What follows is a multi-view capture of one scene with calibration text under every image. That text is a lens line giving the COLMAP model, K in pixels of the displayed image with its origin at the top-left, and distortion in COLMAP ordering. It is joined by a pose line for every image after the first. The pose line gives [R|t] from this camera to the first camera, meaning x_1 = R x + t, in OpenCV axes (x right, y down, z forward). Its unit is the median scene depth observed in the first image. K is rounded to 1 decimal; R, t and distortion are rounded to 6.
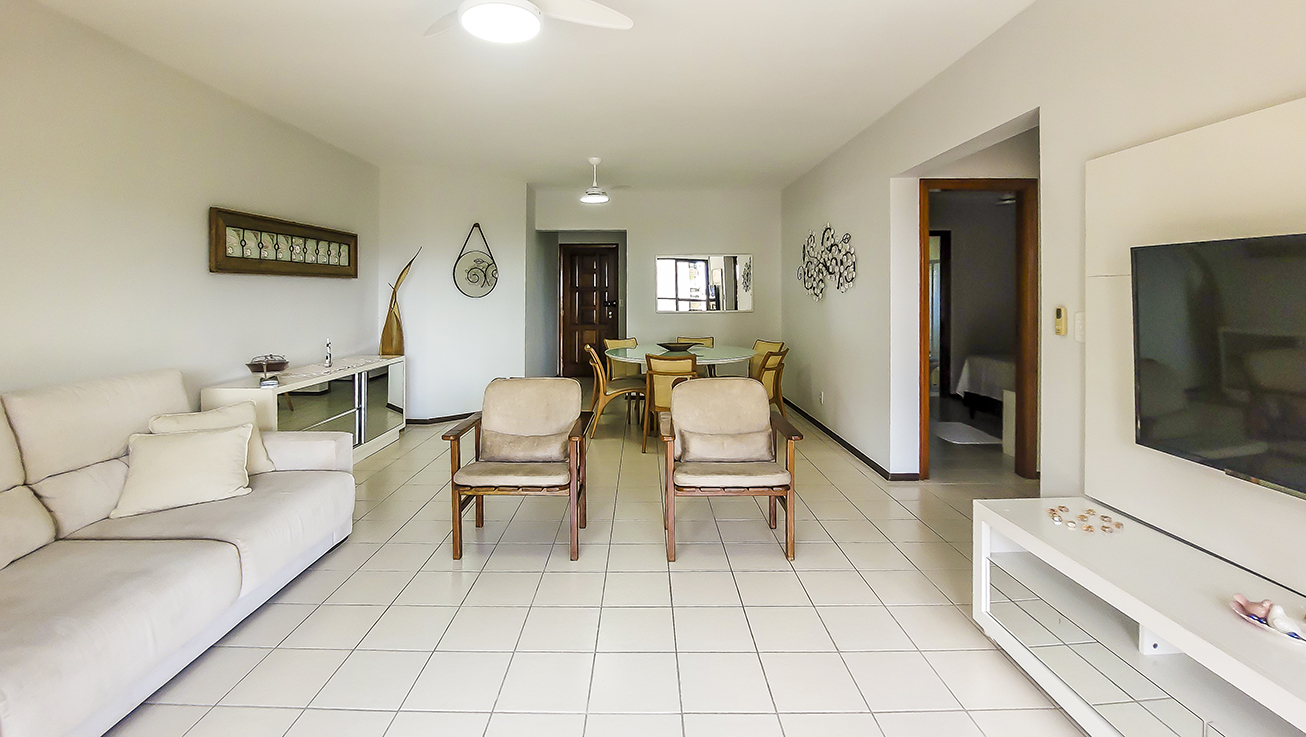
lens RADIAL K [[562.1, 0, 636.2], [0, 562.1, 299.7], [0, 0, 1]] dist [-0.017157, -0.000011]
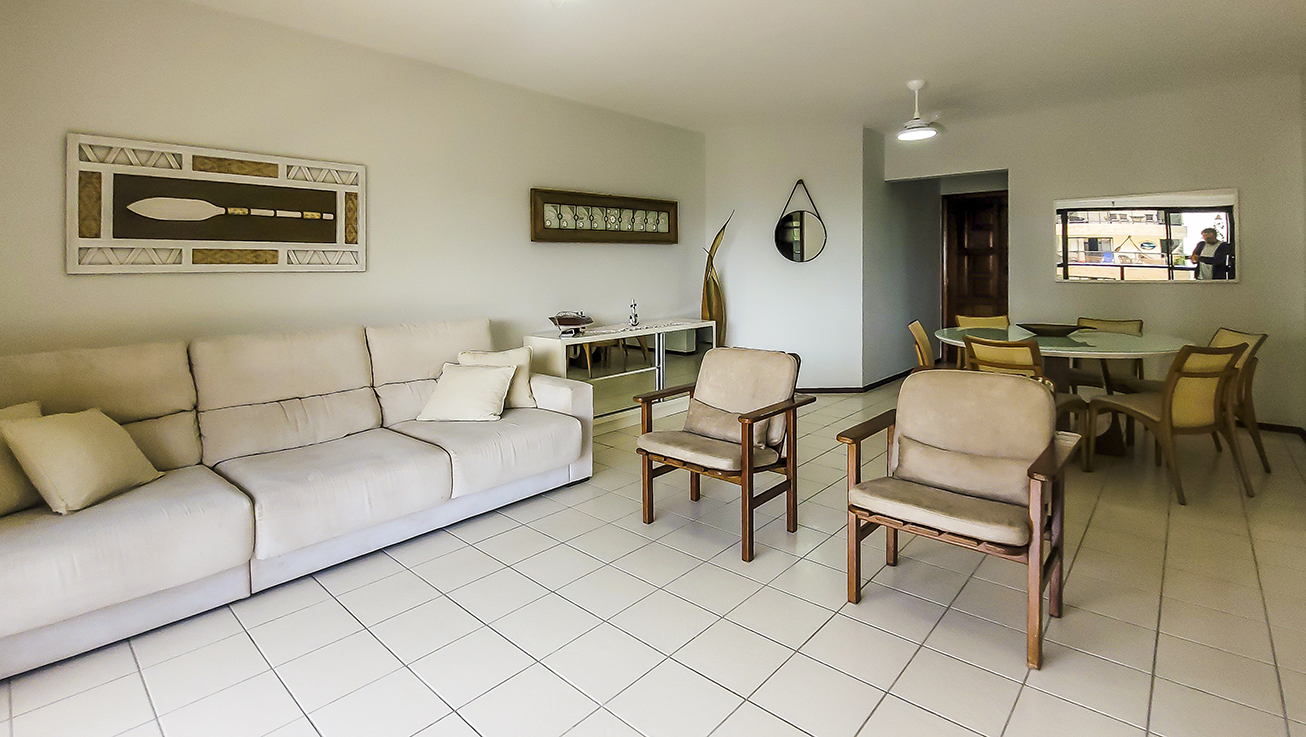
lens RADIAL K [[605.3, 0, 626.9], [0, 605.3, 281.7], [0, 0, 1]] dist [-0.023236, -0.000023]
pose [[0.738532, 0.012402, -0.674104, 0.229075], [0.002344, 0.999778, 0.020961, 0.009471], [0.674214, -0.017060, 0.738339, 0.124214]]
